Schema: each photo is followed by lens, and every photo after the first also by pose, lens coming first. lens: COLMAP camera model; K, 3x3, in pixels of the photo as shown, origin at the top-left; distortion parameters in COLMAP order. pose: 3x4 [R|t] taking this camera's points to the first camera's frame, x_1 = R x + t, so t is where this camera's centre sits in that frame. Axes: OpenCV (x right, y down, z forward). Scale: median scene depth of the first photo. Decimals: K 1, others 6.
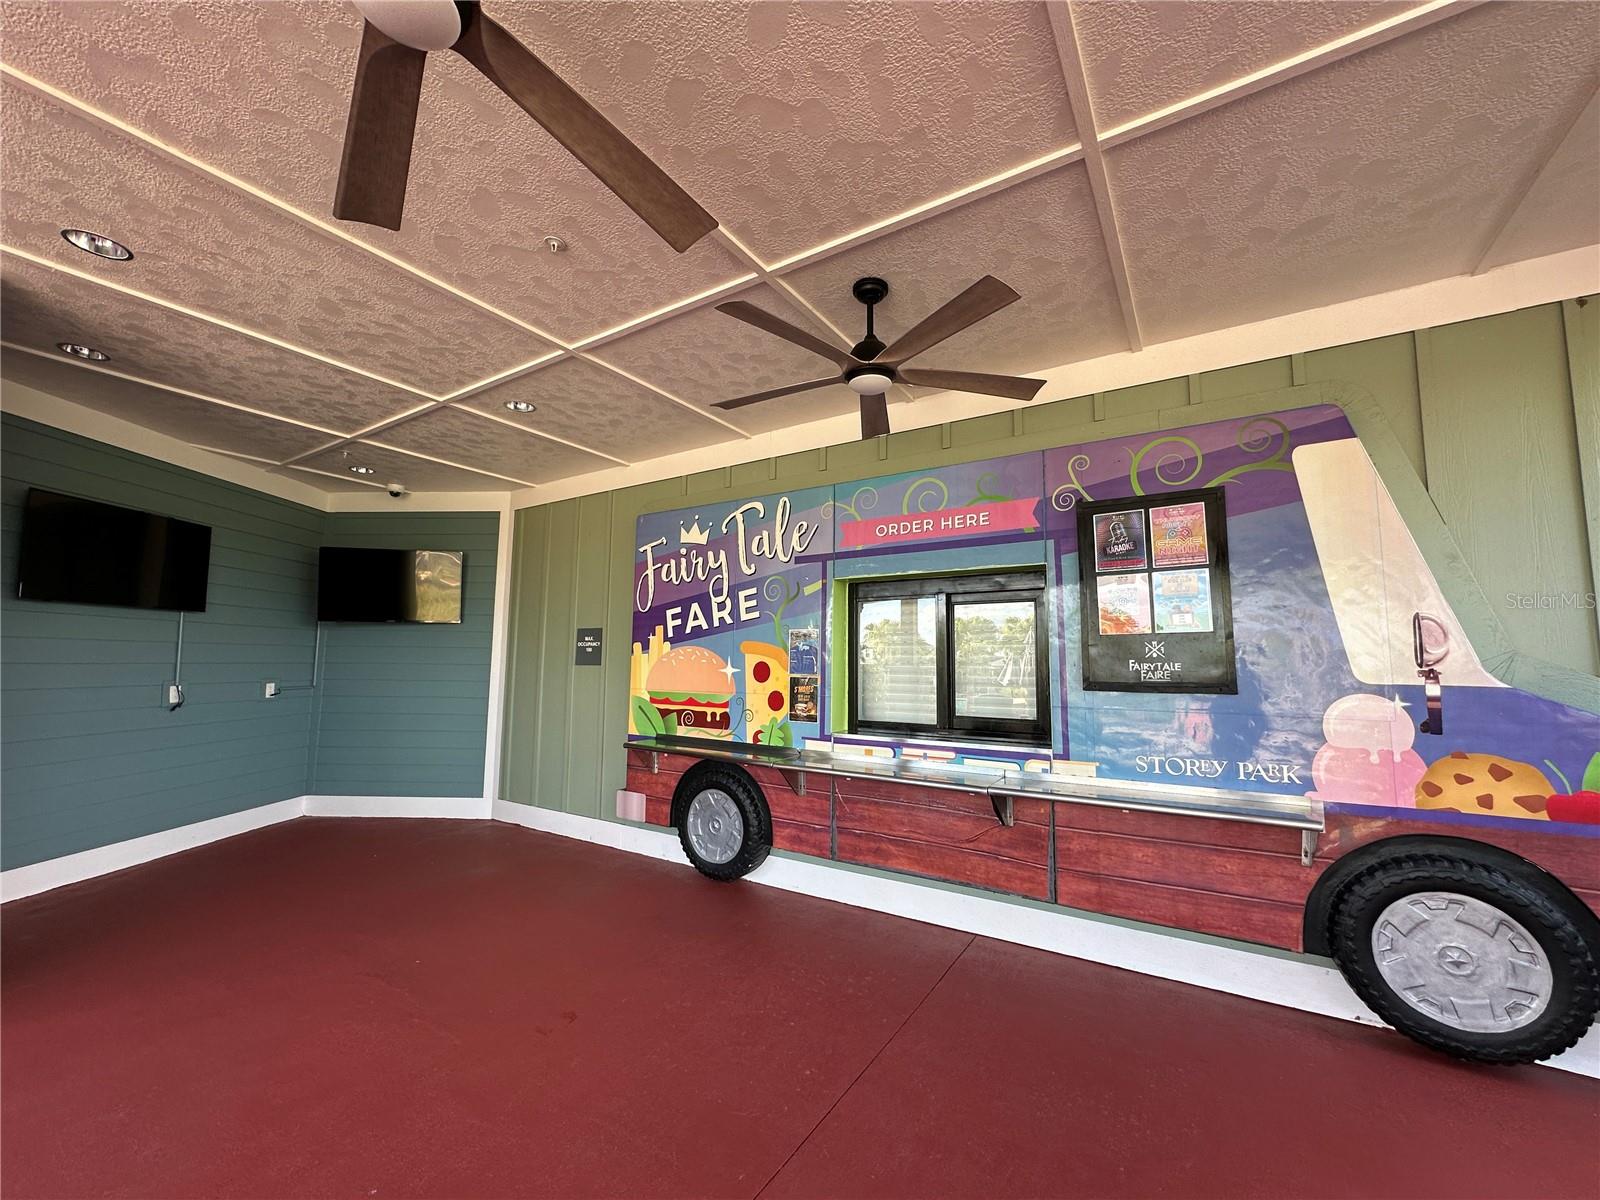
lens RADIAL K [[644.7, 0, 797.5], [0, 644.7, 603.0], [0, 0, 1]] dist [-0.007672, 0.002956]
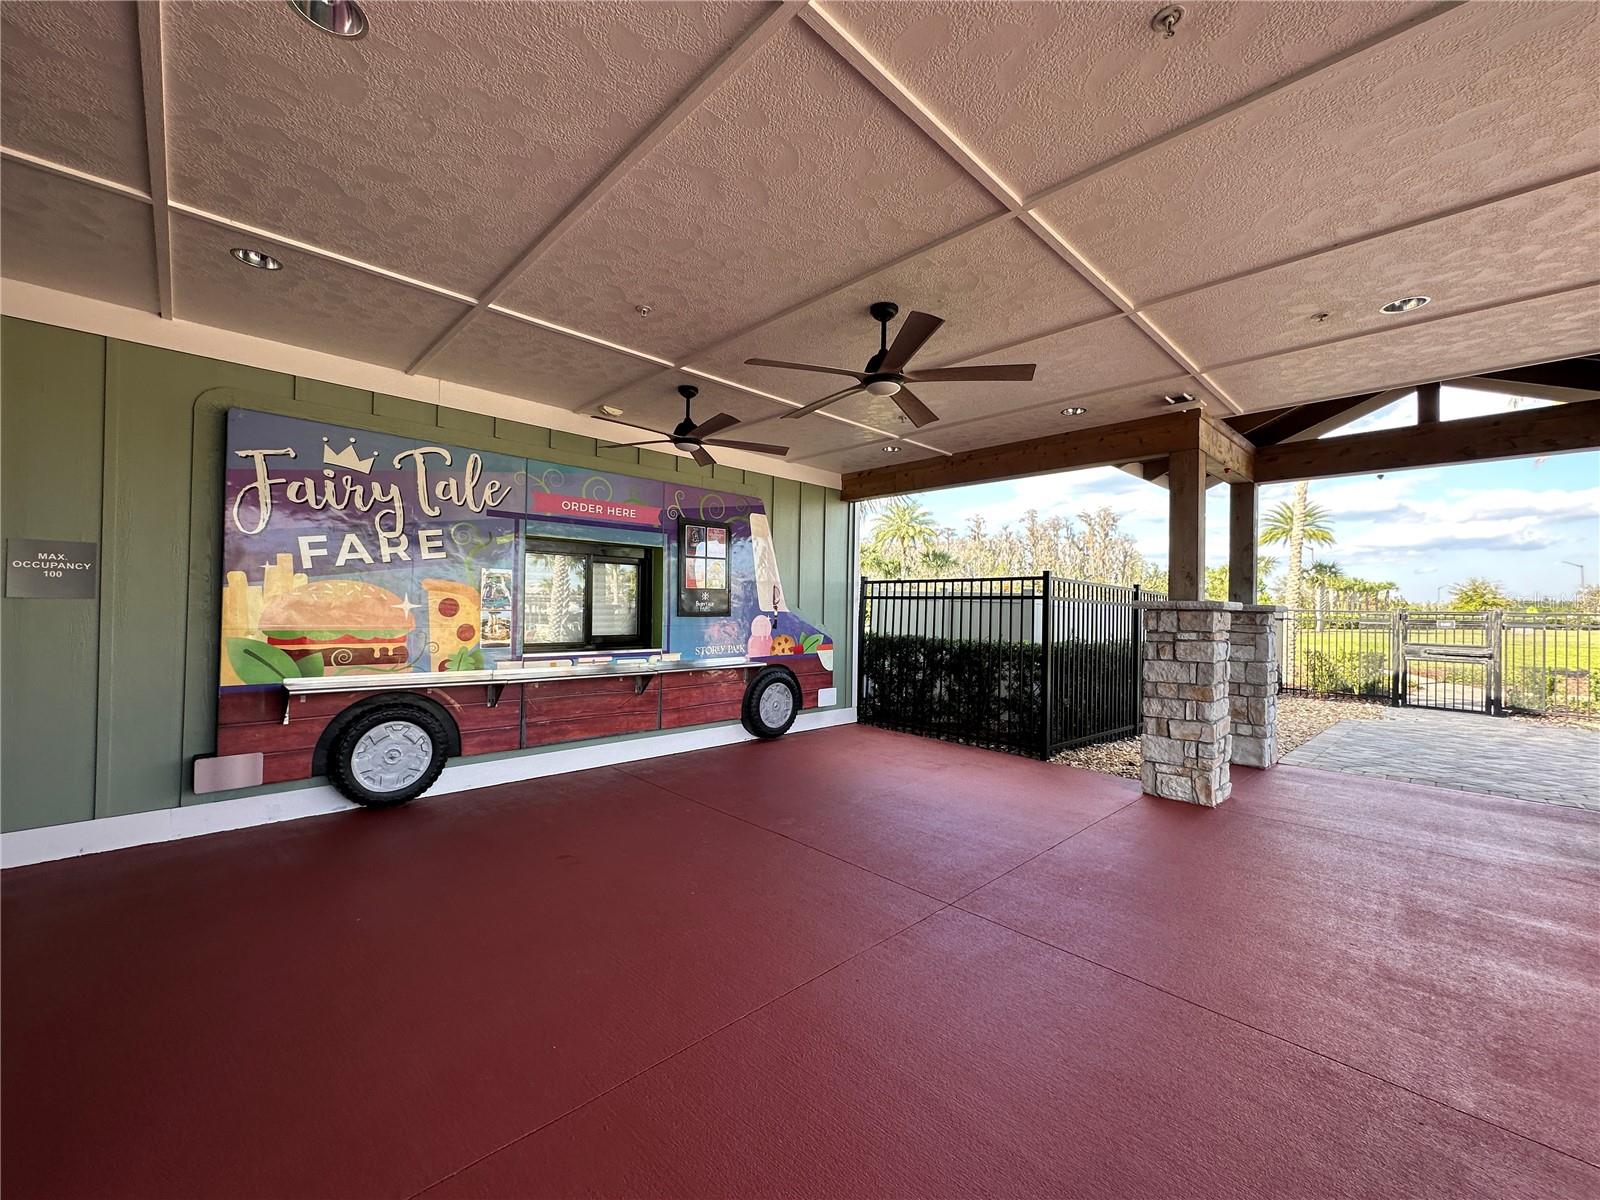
lens RADIAL K [[644.7, 0, 804.1], [0, 644.7, 599.3], [0, 0, 1]] dist [-0.007672, 0.002956]
pose [[0.214592, 0.001283, 0.976703, -1.001537], [-0.112216, 0.993409, 0.023351, -0.001501], [-0.970236, -0.114613, 0.213322, 0.171983]]
